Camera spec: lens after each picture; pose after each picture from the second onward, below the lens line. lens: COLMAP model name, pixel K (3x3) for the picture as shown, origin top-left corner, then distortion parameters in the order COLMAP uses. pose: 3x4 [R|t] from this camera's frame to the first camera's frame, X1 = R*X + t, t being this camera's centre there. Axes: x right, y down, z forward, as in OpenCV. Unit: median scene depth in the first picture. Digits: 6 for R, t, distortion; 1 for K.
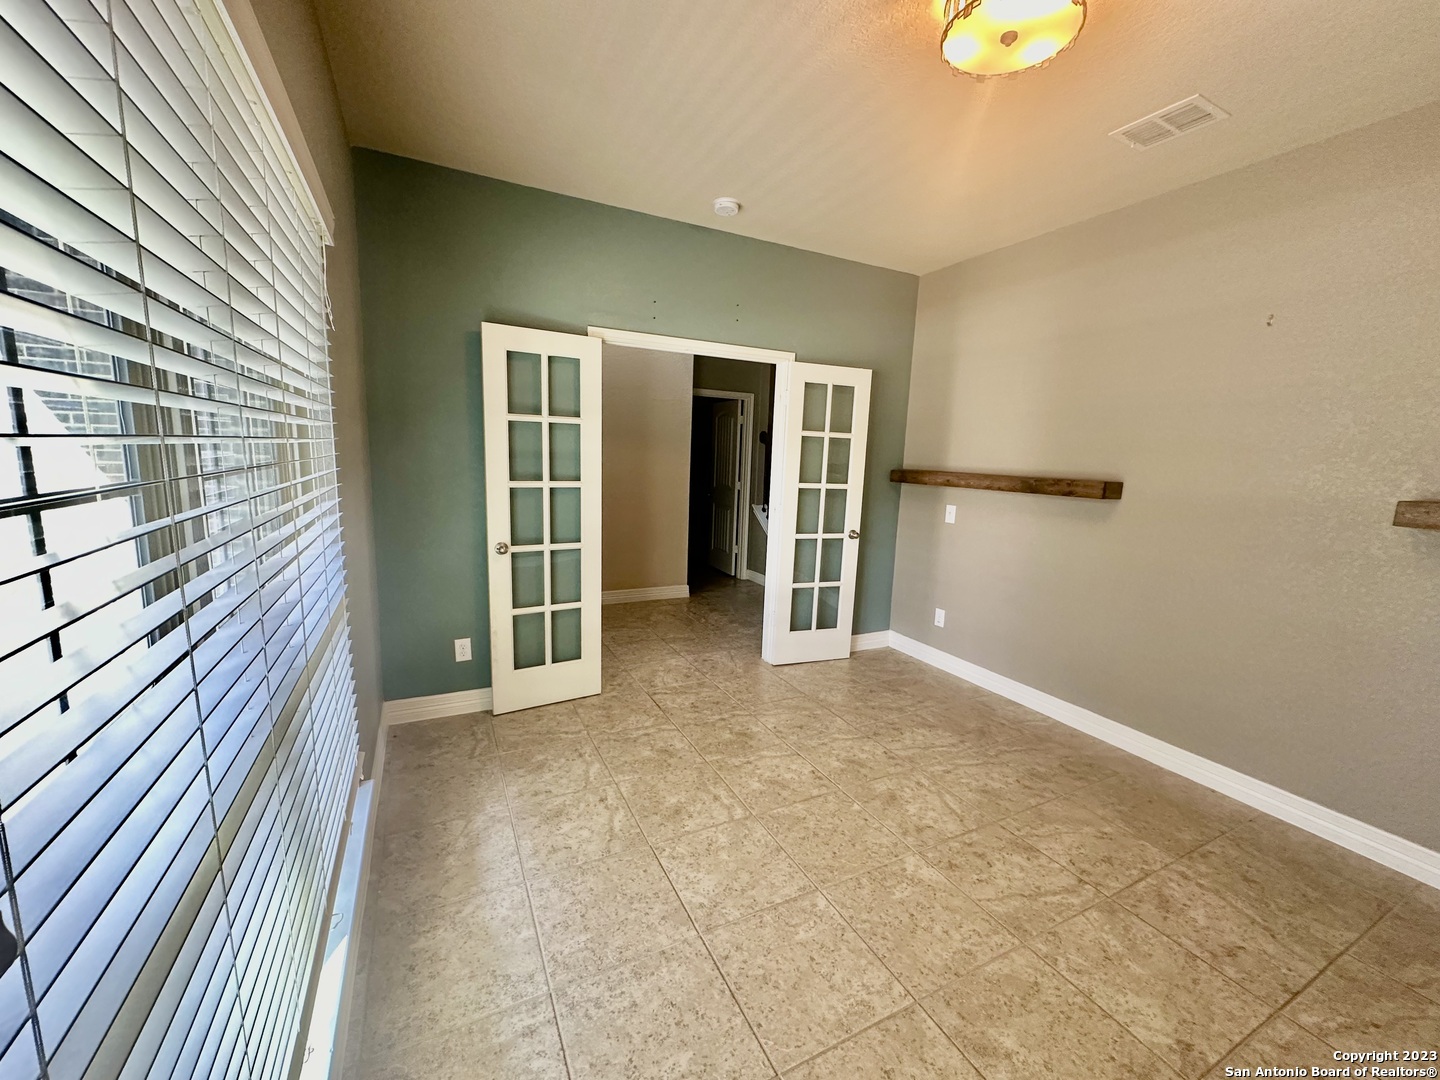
lens RADIAL K [[575.5, 0, 722.8], [0, 575.5, 541.9], [0, 0, 1]] dist [-0.000993, 0.000471]
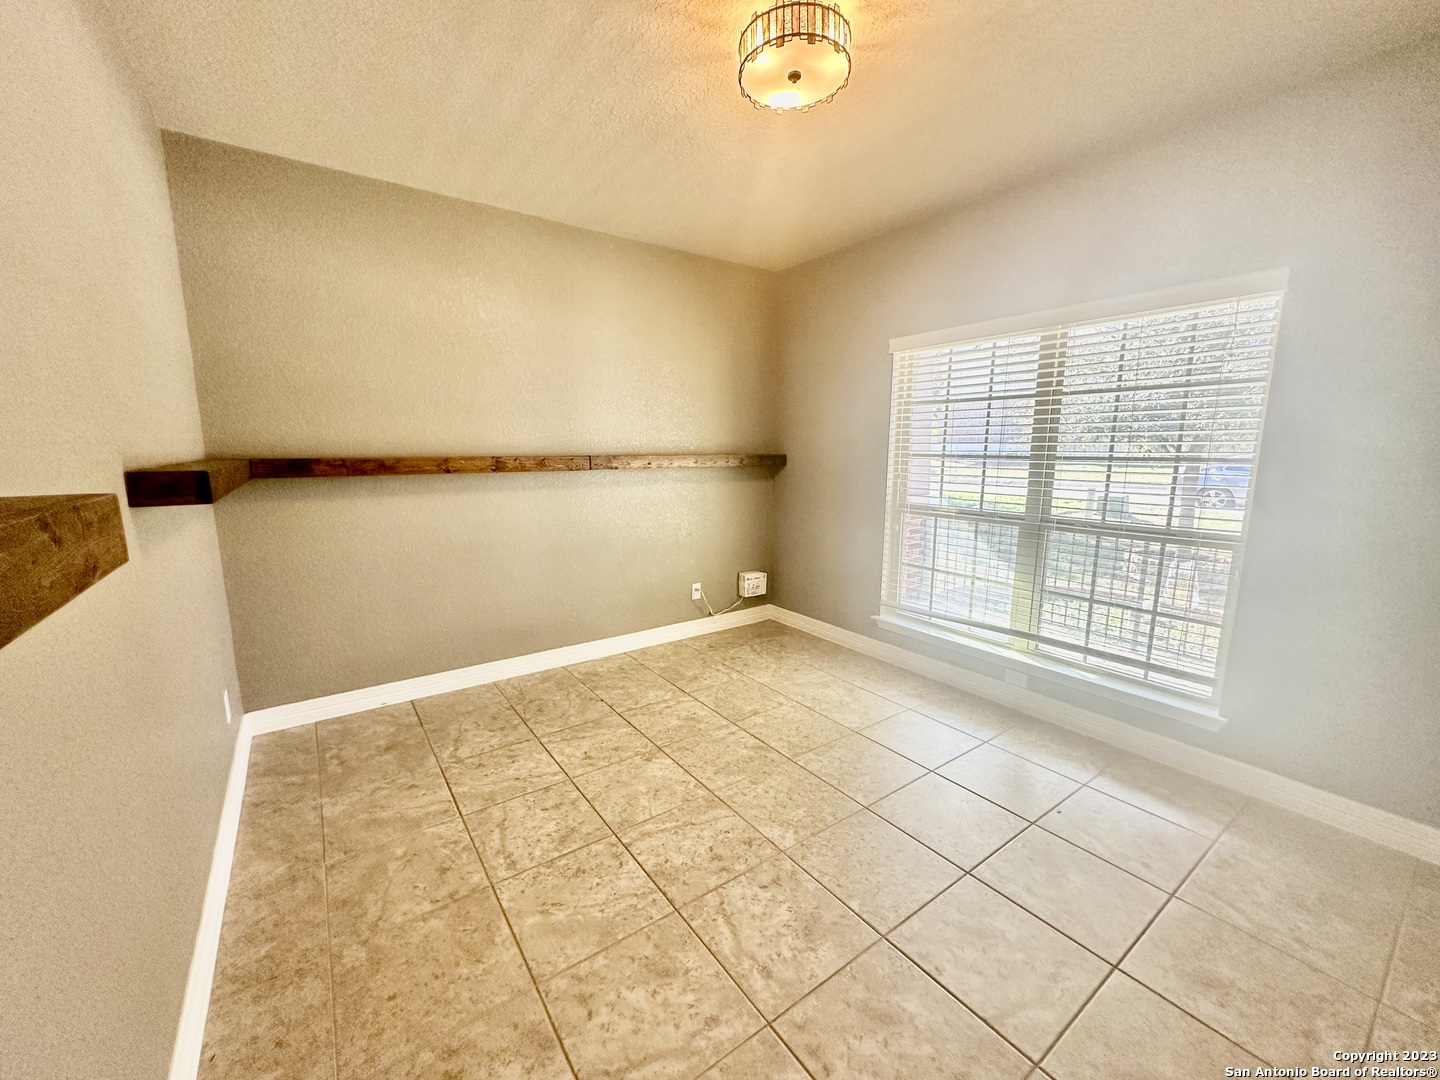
lens RADIAL K [[575.5, 0, 718.0], [0, 575.5, 541.4], [0, 0, 1]] dist [-0.000993, 0.000471]
pose [[-0.987931, -0.010572, -0.154535, 0.609018], [-0.058531, 0.949179, 0.309246, -0.244595], [0.143412, 0.314559, -0.938342, 1.758948]]
